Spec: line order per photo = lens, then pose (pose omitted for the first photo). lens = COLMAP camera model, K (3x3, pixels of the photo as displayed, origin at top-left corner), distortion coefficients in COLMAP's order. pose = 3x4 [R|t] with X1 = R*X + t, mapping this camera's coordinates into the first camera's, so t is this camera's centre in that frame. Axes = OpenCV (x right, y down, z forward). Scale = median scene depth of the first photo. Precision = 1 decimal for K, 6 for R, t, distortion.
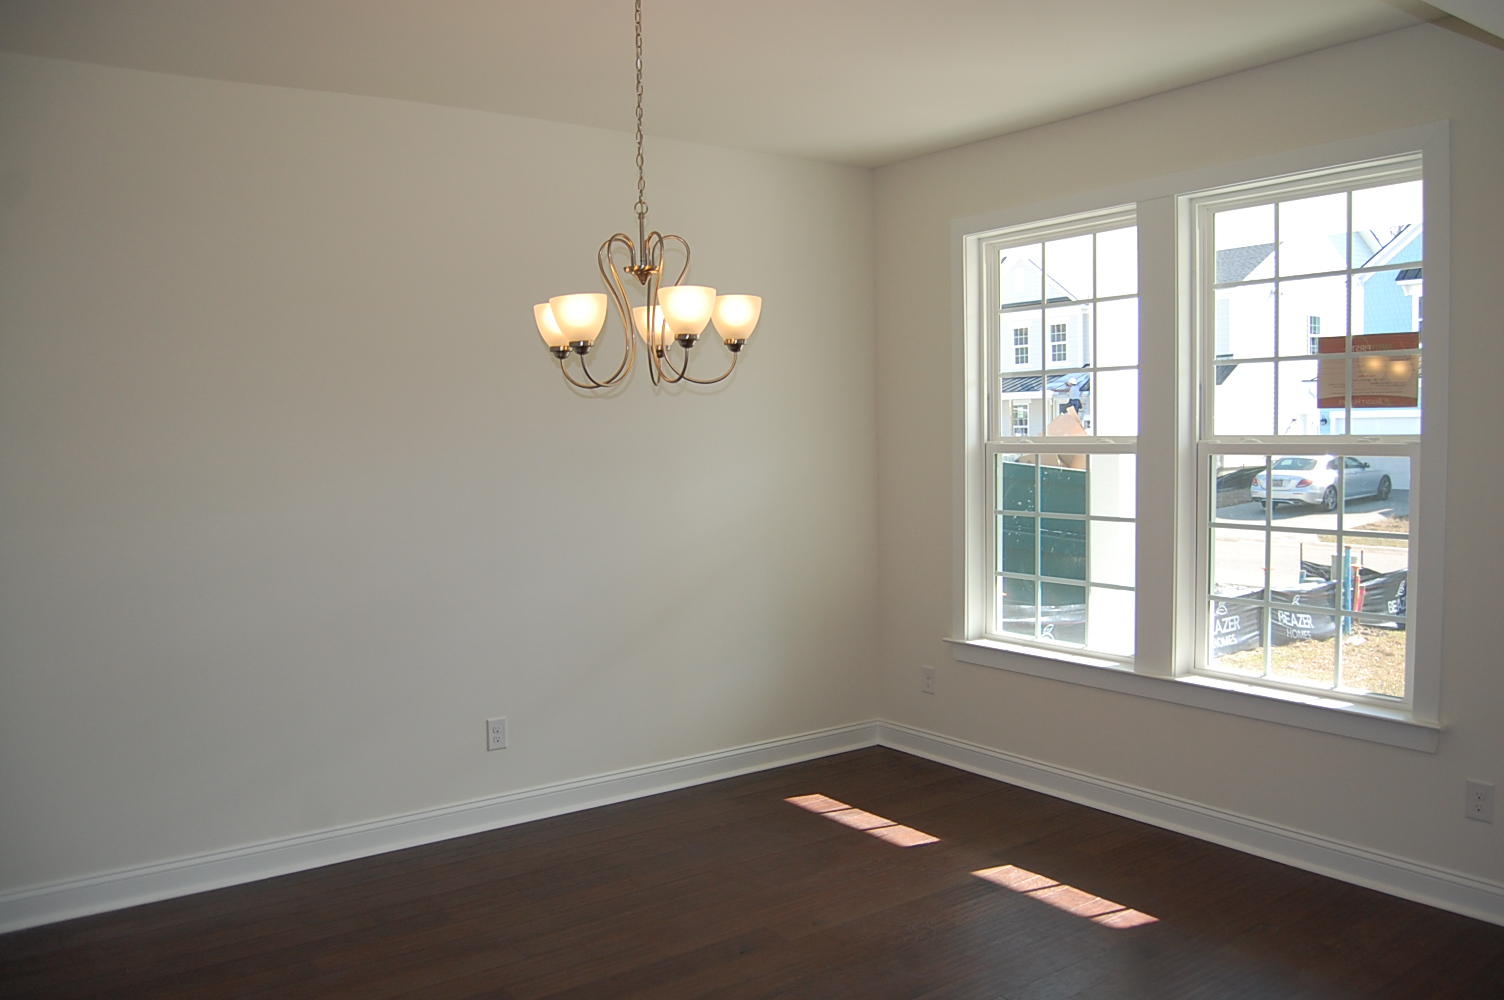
lens RADIAL K [[1174.6, 0, 762.6], [0, 1174.6, 506.3], [0, 0, 1]] dist [-0.092011, 0.017732]
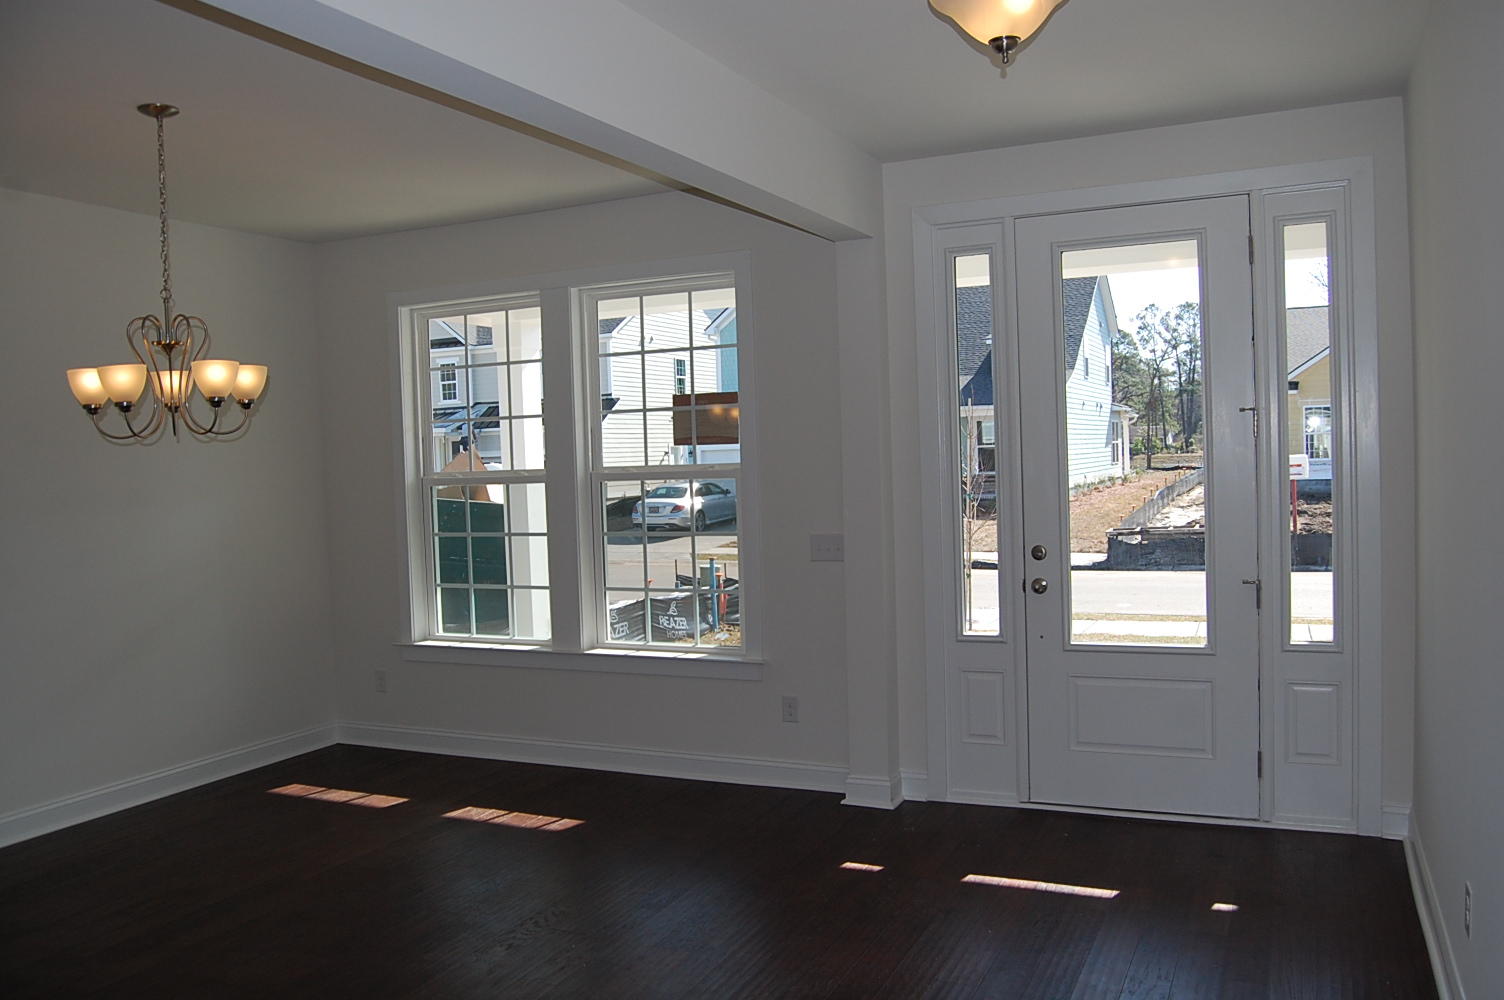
lens RADIAL K [[1174.6, 0, 724.5], [0, 1174.6, 501.8], [0, 0, 1]] dist [-0.092011, 0.017732]
pose [[0.887024, -0.032104, 0.460607, -0.106389], [0.048454, 0.998544, -0.023712, 0.017029], [-0.459175, 0.043352, 0.887288, -0.254061]]
